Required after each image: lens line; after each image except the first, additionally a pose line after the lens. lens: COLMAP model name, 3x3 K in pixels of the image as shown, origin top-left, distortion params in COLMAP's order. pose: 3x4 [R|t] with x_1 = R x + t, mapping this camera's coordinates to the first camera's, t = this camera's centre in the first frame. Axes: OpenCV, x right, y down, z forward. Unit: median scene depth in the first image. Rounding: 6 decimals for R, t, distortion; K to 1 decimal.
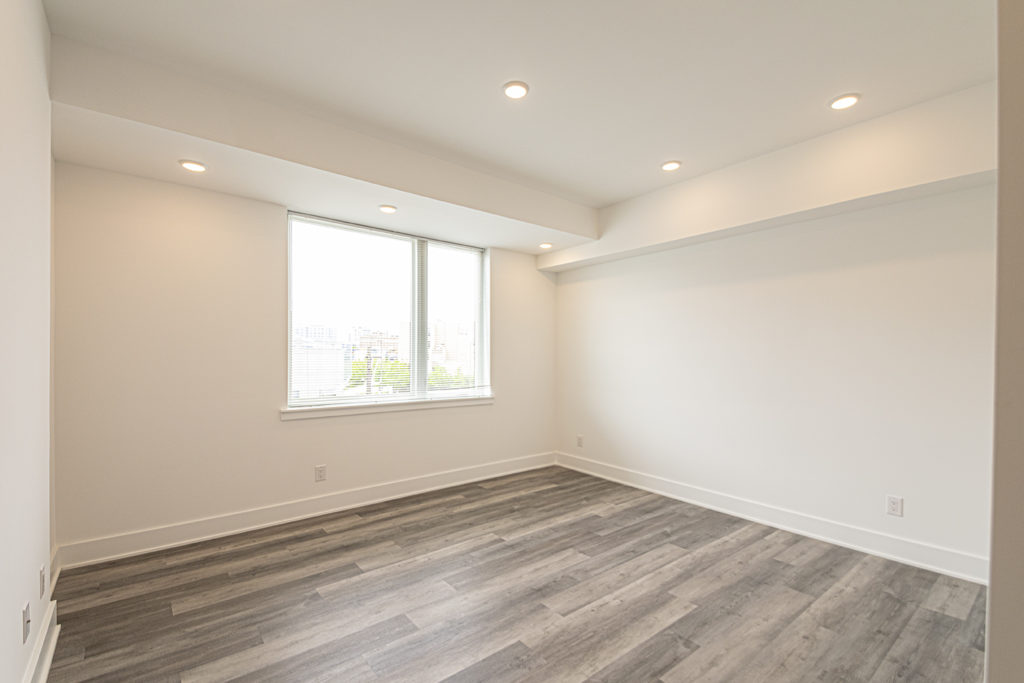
lens RADIAL K [[445.9, 0, 516.8], [0, 445.9, 343.4], [0, 0, 1]] dist [0.043742, -0.022866]
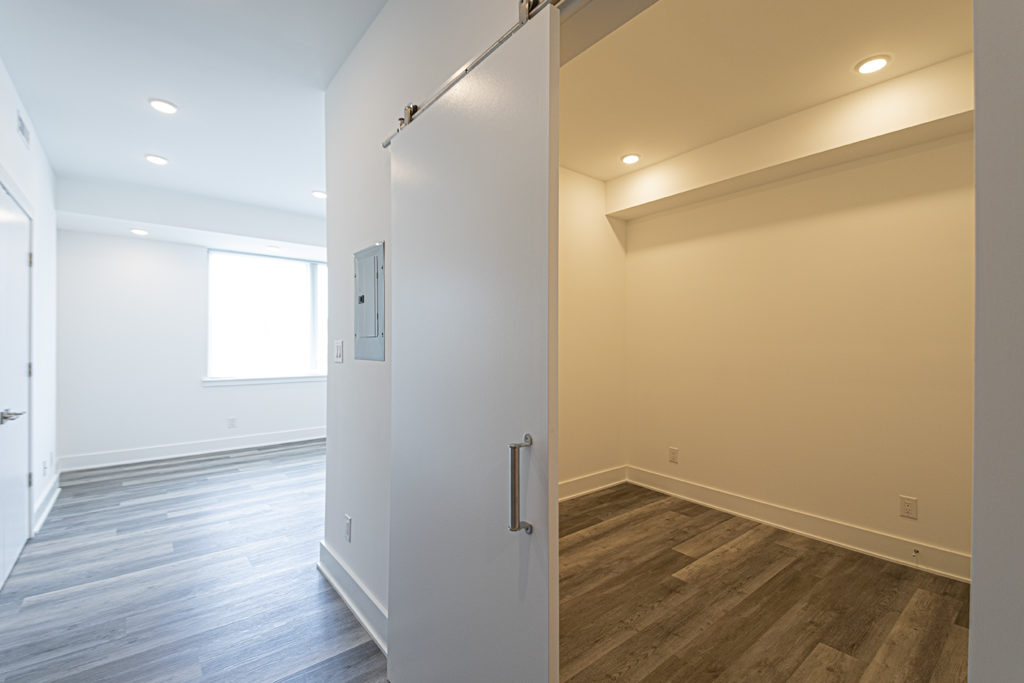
lens RADIAL K [[448.1, 0, 517.3], [0, 448.1, 344.4], [0, 0, 1]] dist [0.069813, -0.039938]
pose [[0.999892, 0.014029, 0.004378, 0.549316], [-0.014118, 0.999682, 0.020877, -0.021229], [-0.004084, -0.020937, 0.999772, -0.576061]]
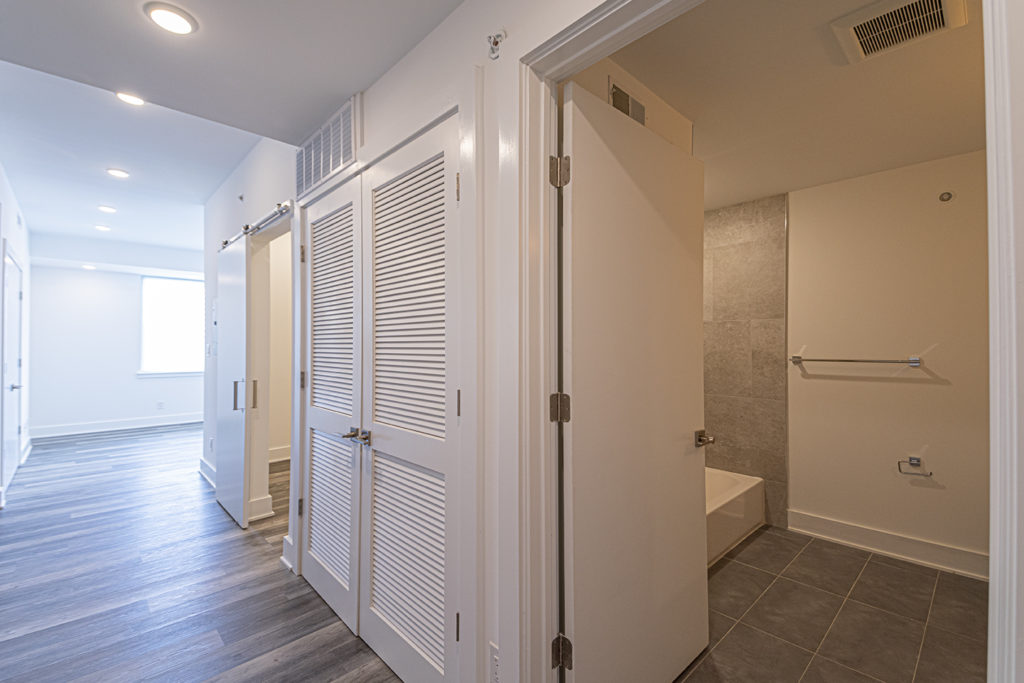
lens RADIAL K [[445.9, 0, 516.8], [0, 445.9, 343.4], [0, 0, 1]] dist [0.043742, -0.022866]
pose [[0.996511, 0.012344, 0.082540, 1.056435], [-0.013639, 0.999792, 0.015134, -0.044845], [-0.082336, -0.016207, 0.996473, -1.241661]]
